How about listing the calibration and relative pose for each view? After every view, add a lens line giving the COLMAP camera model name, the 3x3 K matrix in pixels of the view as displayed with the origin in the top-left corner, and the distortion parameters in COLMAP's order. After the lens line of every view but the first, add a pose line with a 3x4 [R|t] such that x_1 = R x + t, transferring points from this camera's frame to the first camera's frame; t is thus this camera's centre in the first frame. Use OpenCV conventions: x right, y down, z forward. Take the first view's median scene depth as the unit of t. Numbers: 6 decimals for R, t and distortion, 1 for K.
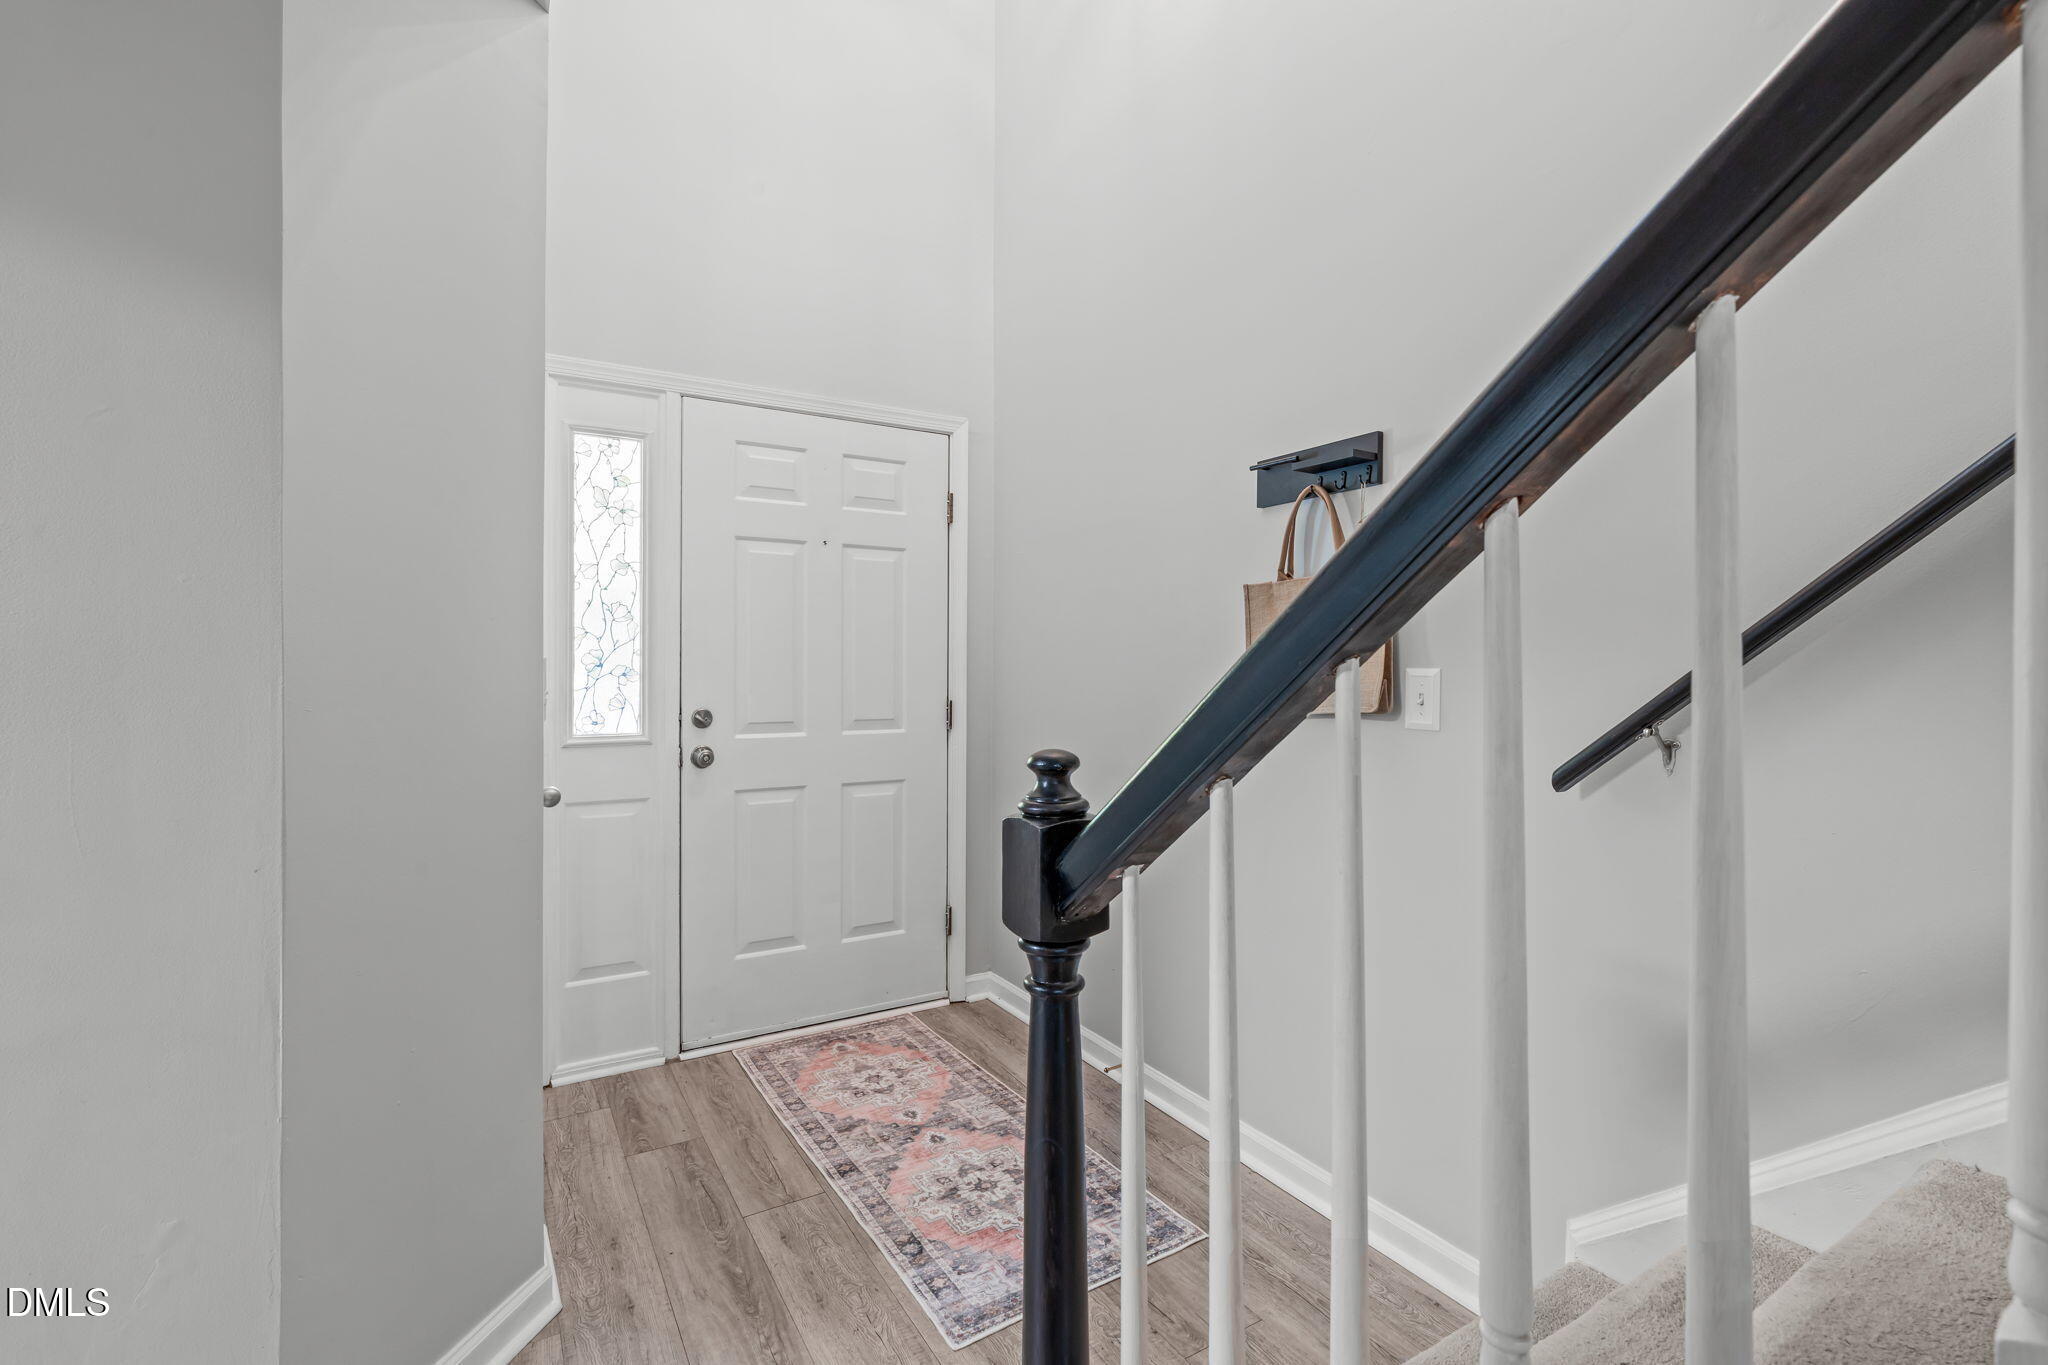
lens RADIAL K [[917.8, 0, 1029.5], [0, 917.8, 686.0], [0, 0, 1]] dist [-0.009733, 0.002056]
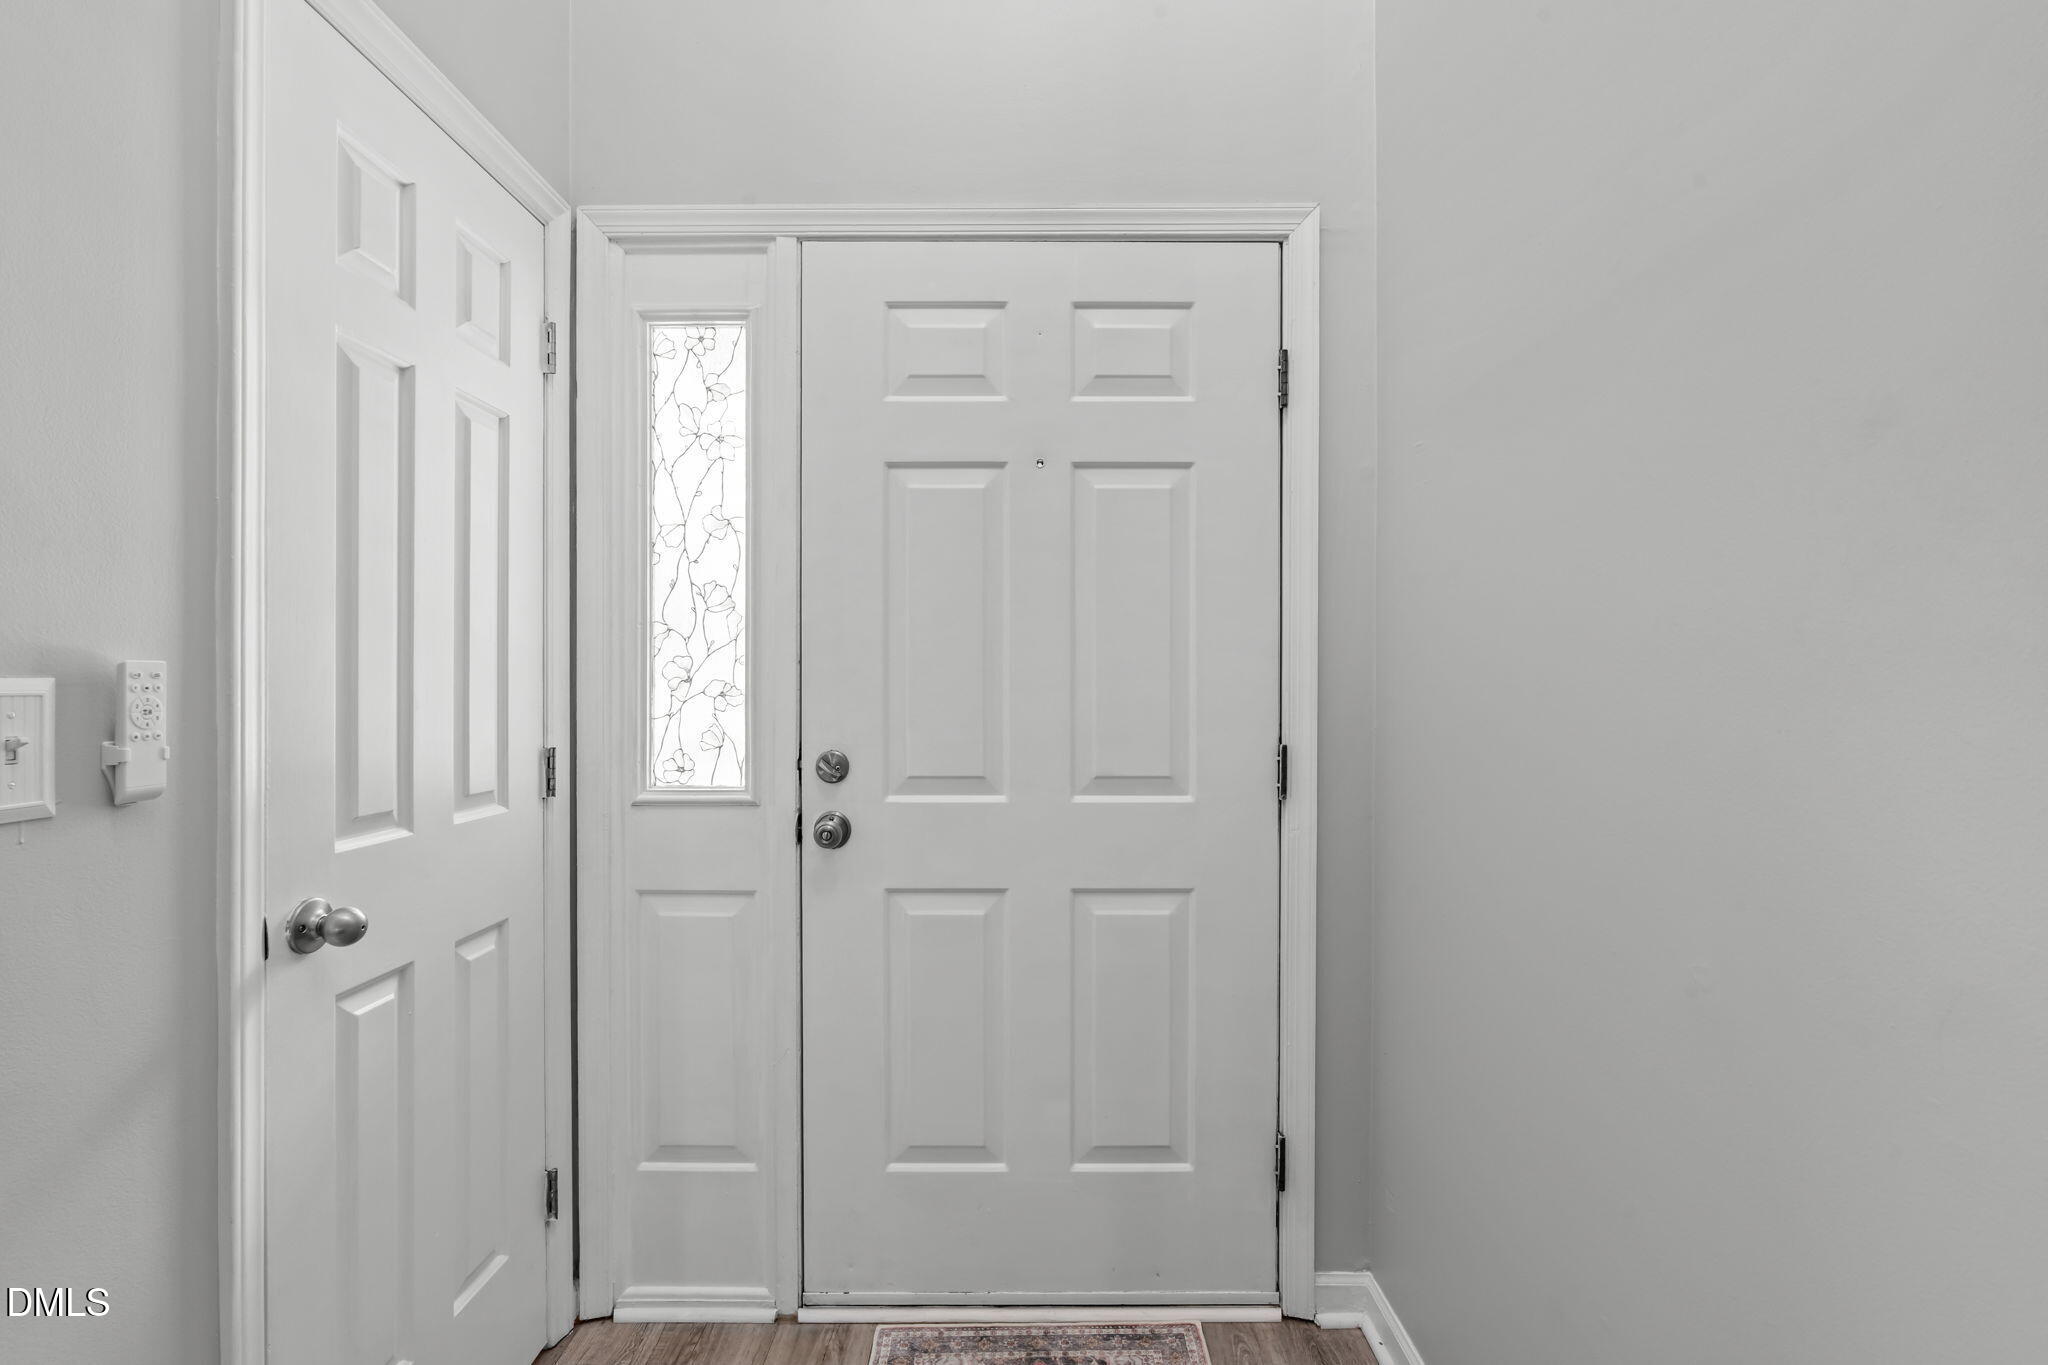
lens RADIAL K [[917.8, 0, 1029.5], [0, 917.8, 686.0], [0, 0, 1]] dist [-0.009733, 0.002056]
pose [[0.859161, 0.002010, -0.511701, 0.067522], [-0.007785, 0.999928, -0.009144, -0.014174], [0.511646, 0.011839, 0.859115, 0.556816]]
